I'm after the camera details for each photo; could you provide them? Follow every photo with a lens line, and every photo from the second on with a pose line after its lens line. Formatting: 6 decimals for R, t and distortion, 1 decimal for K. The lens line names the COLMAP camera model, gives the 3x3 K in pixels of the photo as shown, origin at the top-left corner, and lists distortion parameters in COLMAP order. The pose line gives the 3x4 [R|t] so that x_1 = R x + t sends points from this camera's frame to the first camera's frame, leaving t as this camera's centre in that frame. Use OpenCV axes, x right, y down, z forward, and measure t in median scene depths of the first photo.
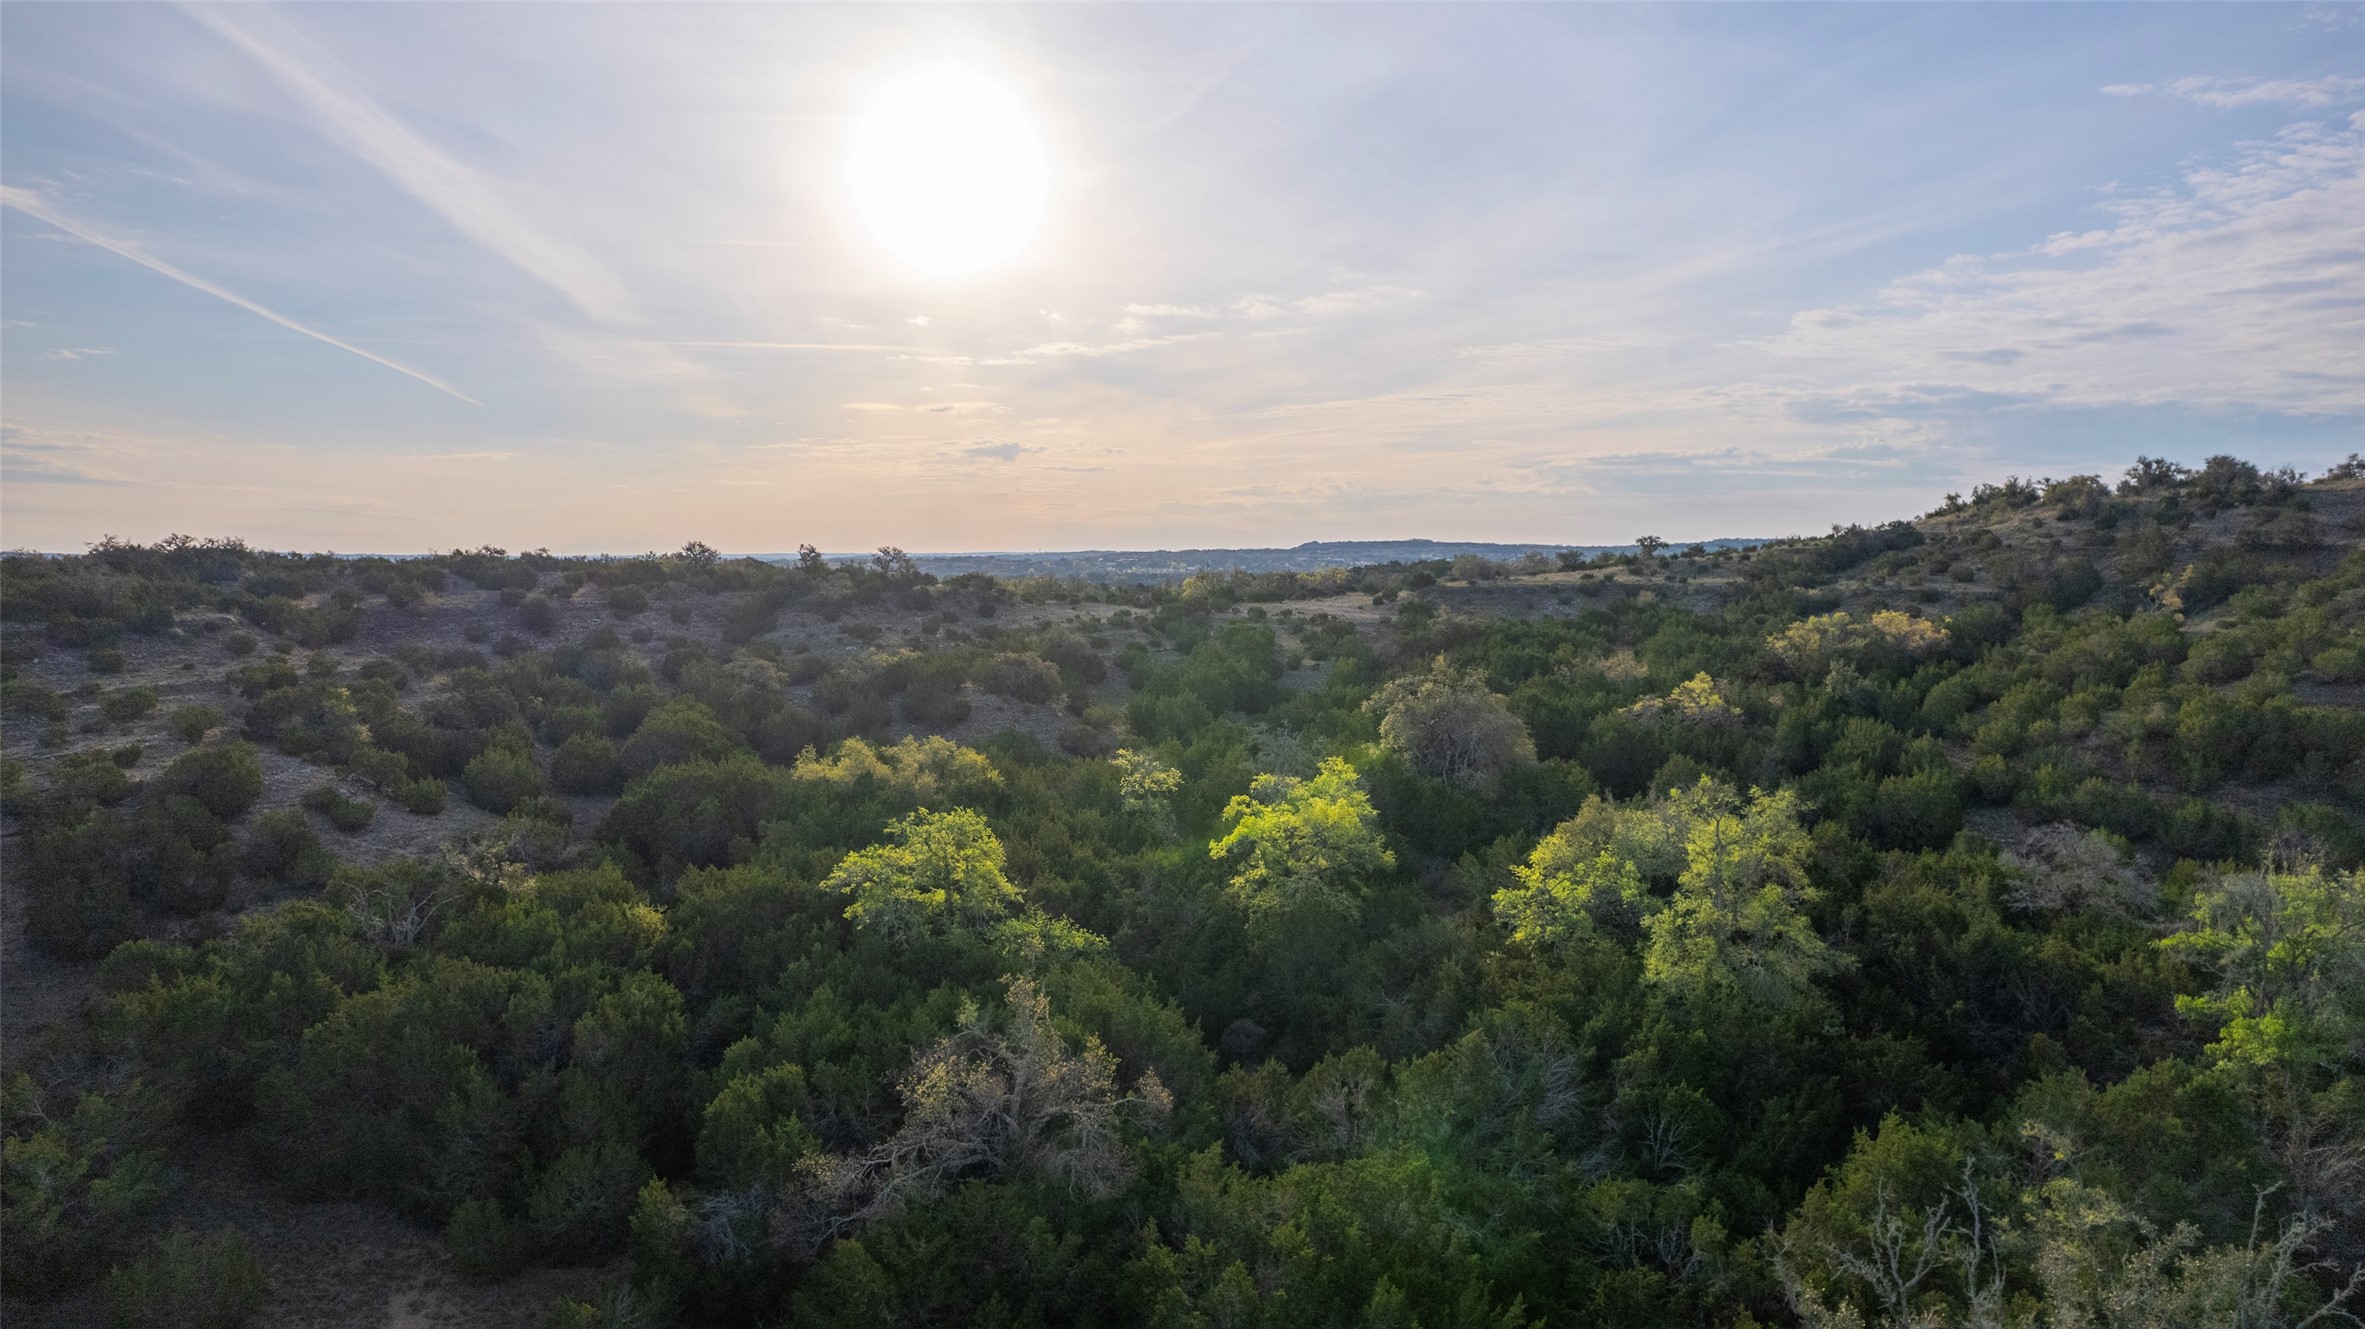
lens RADIAL K [[1586.0, 0, 1228.1], [0, 1586.0, 664.2], [0, 0, 1]] dist [-0.074129, 0.134525]
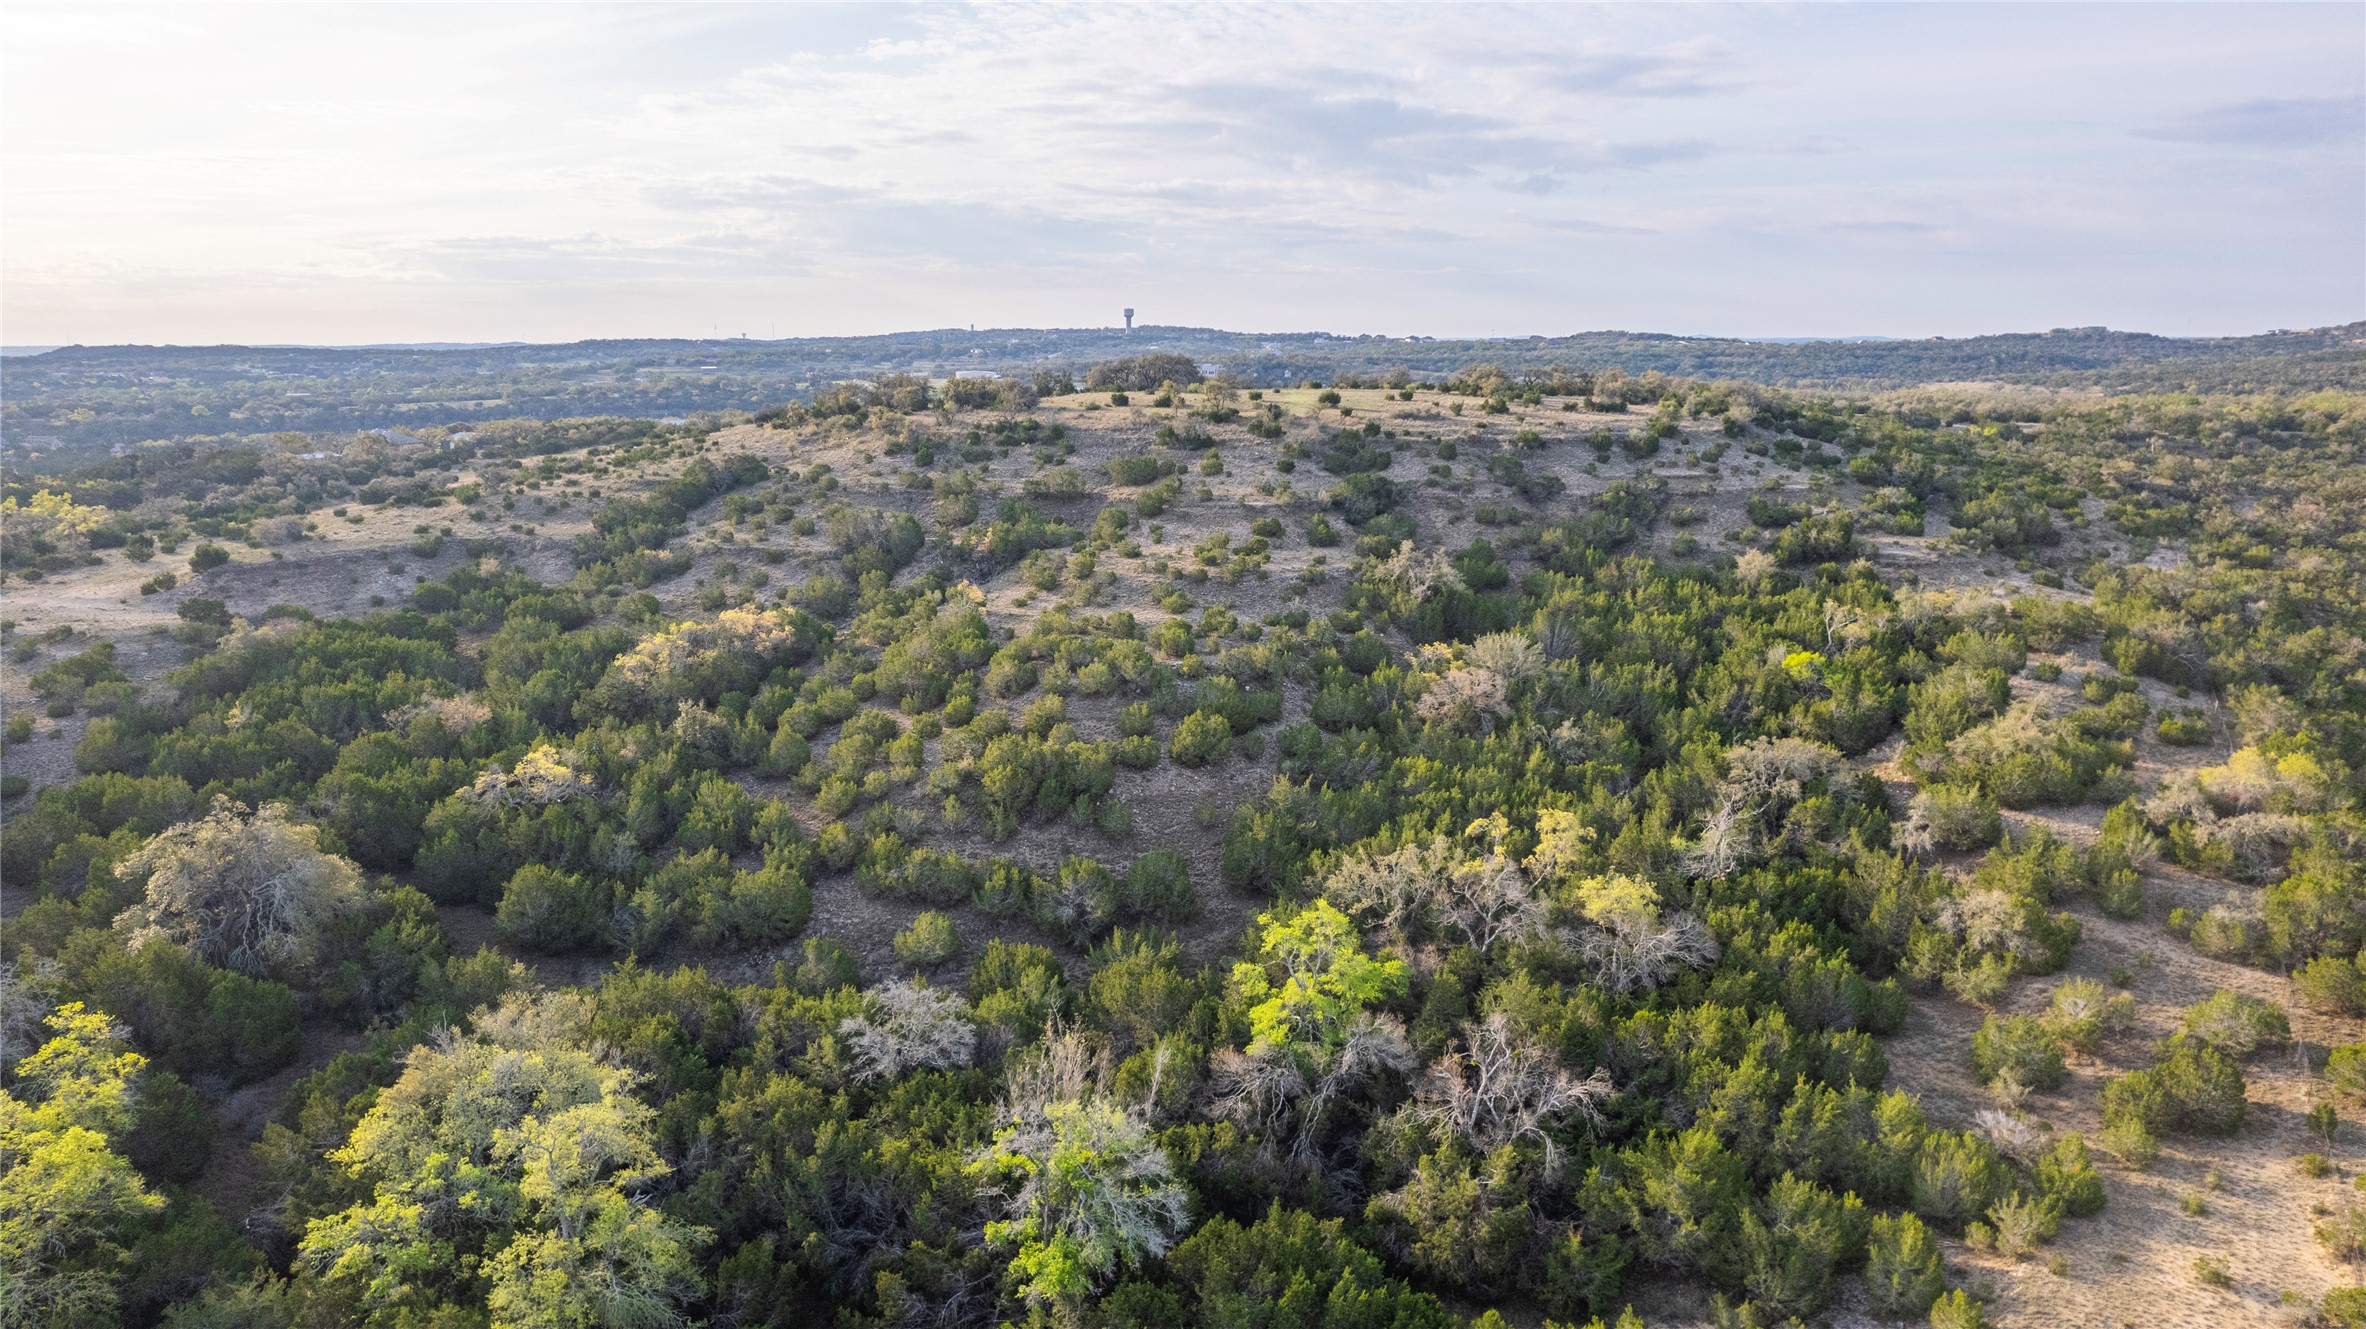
lens RADIAL K [[1535.4, 0, 1194.7], [0, 1535.4, 657.1], [0, 0, 1]] dist [-0.077892, 0.087317]
pose [[0.786063, -0.151117, 0.599391, 0.053000], [0.046921, 0.981446, 0.185907, -0.149210], [-0.616363, -0.118010, 0.778569, 0.045994]]
